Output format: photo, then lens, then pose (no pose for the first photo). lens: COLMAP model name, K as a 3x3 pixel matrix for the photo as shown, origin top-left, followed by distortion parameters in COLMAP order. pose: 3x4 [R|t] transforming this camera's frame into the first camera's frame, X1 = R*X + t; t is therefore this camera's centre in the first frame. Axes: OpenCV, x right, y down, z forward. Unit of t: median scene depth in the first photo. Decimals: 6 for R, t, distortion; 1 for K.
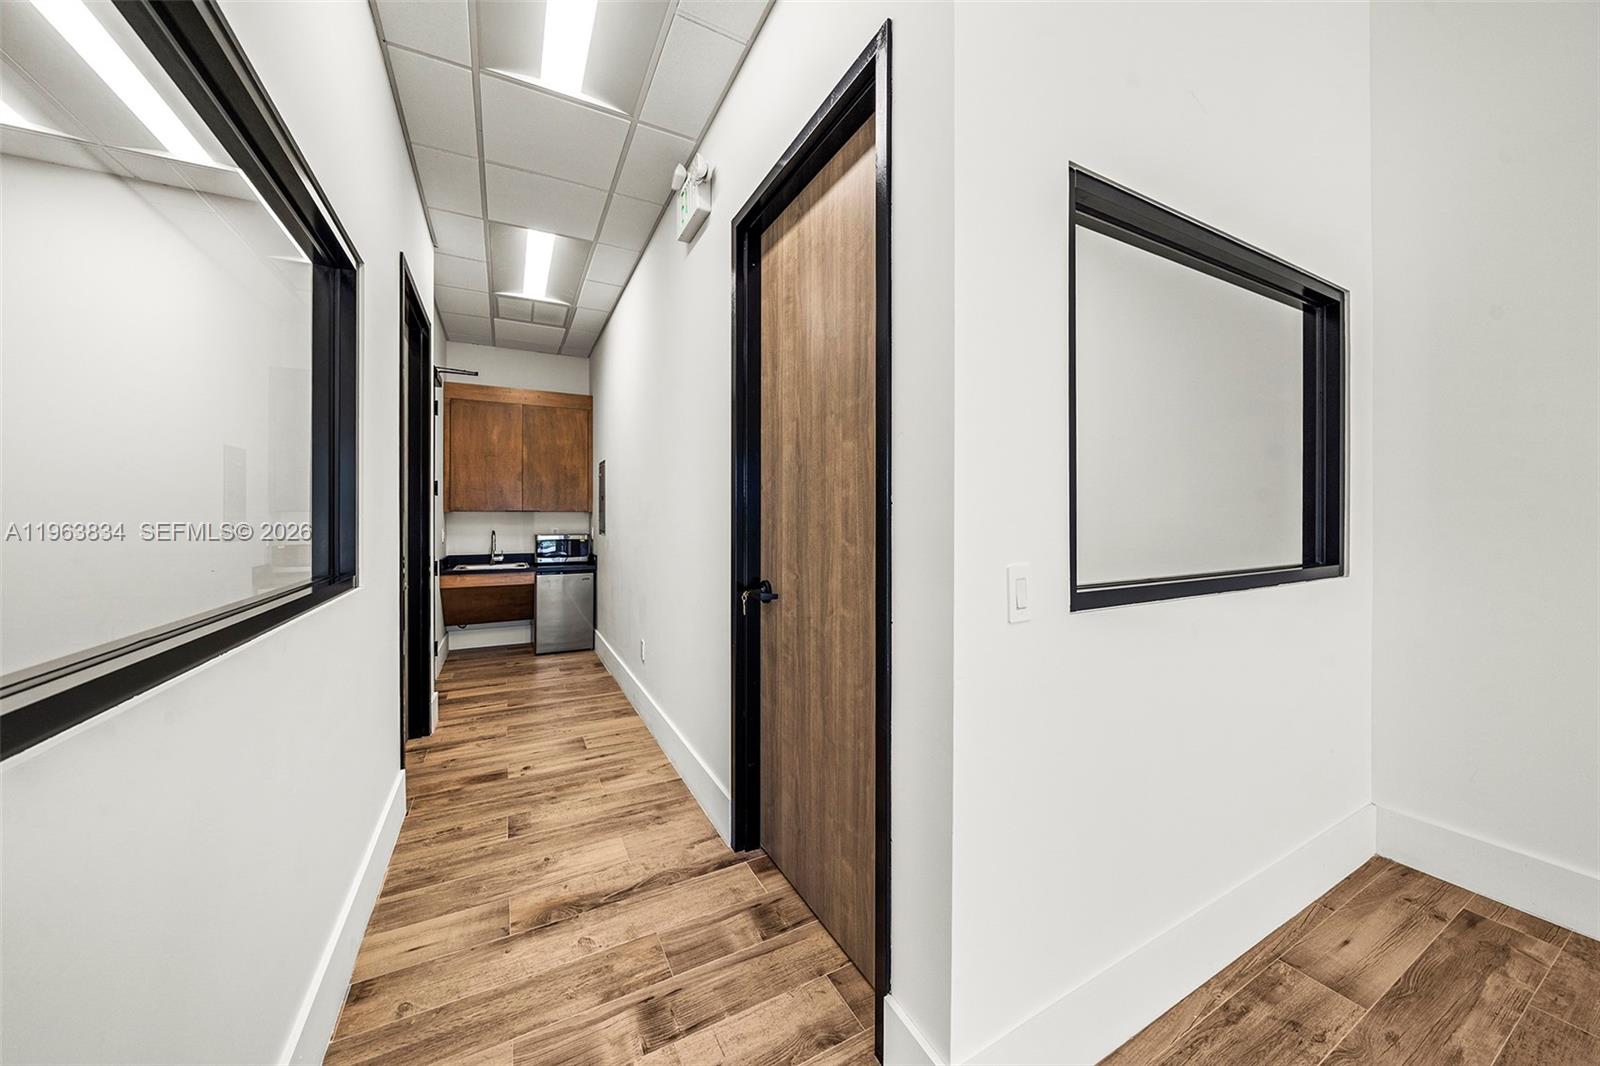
lens RADIAL K [[555.0, 0, 801.2], [0, 555.0, 515.3], [0, 0, 1]] dist [-0.011505, -0.000114]
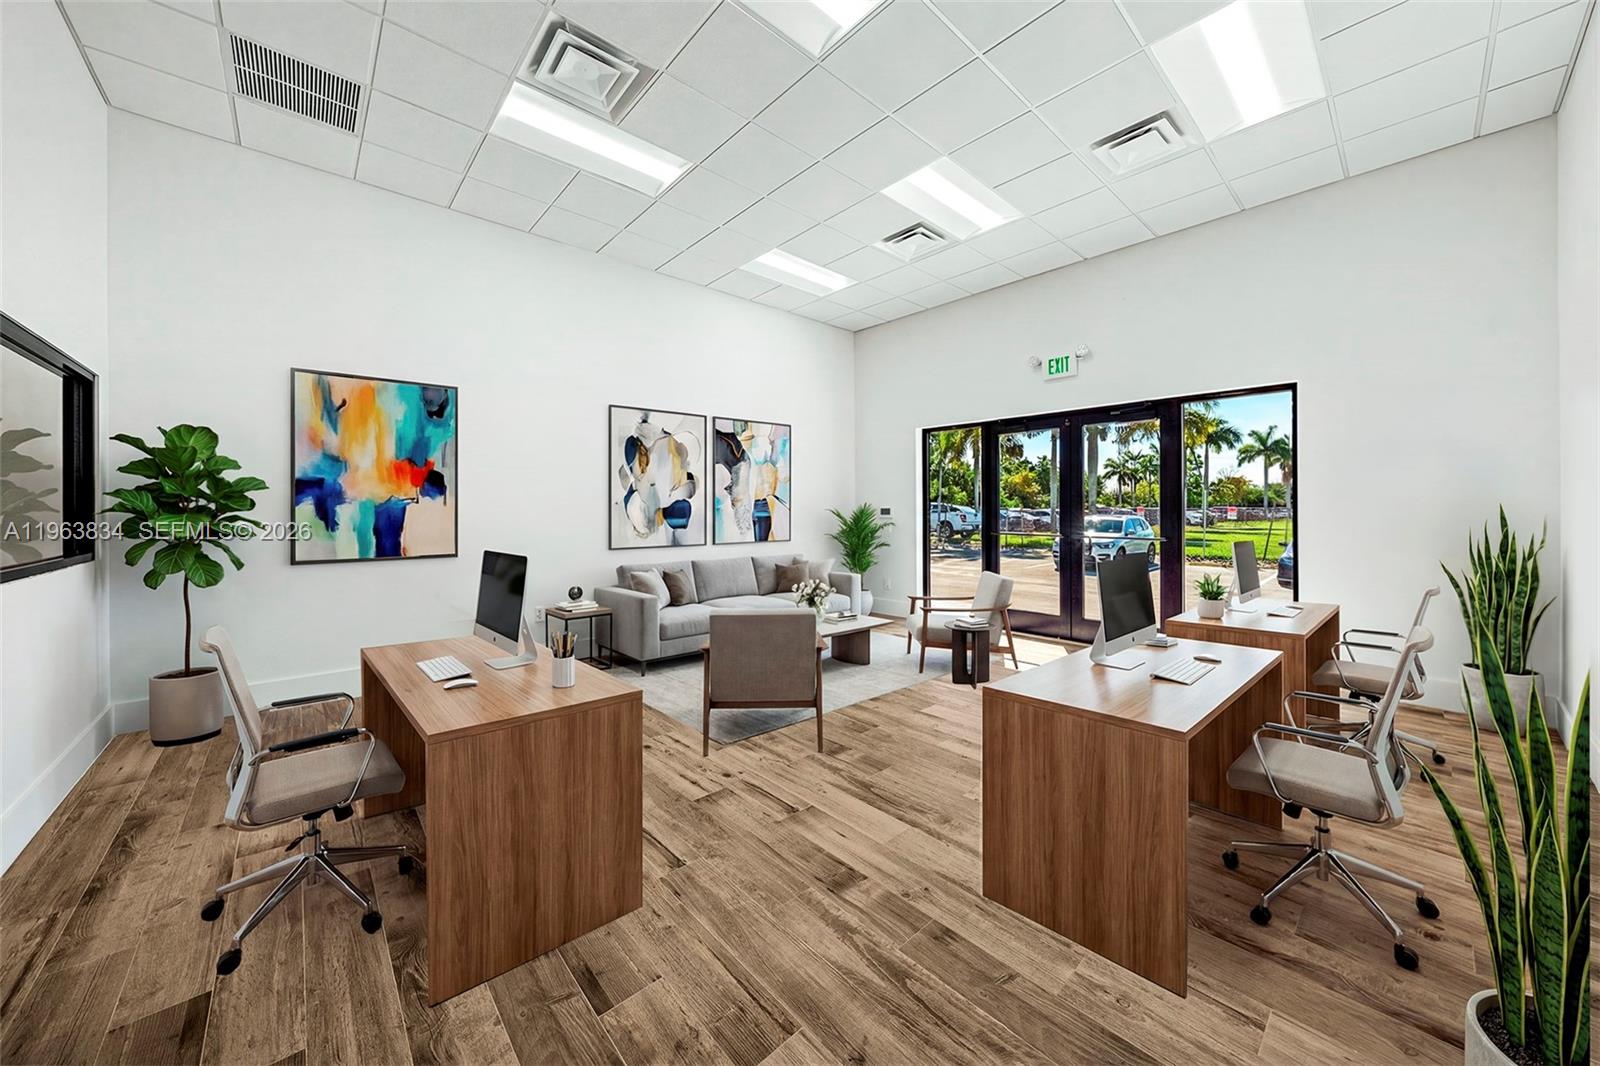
lens RADIAL K [[560.1, 0, 798.6], [0, 560.1, 501.6], [0, 0, 1]] dist [-0.006530, -0.000124]
pose [[-0.241151, 0.005437, 0.970472, -0.638324], [0.004715, 0.999979, -0.004431, -0.023878], [-0.970476, 0.003508, -0.241171, -0.347122]]
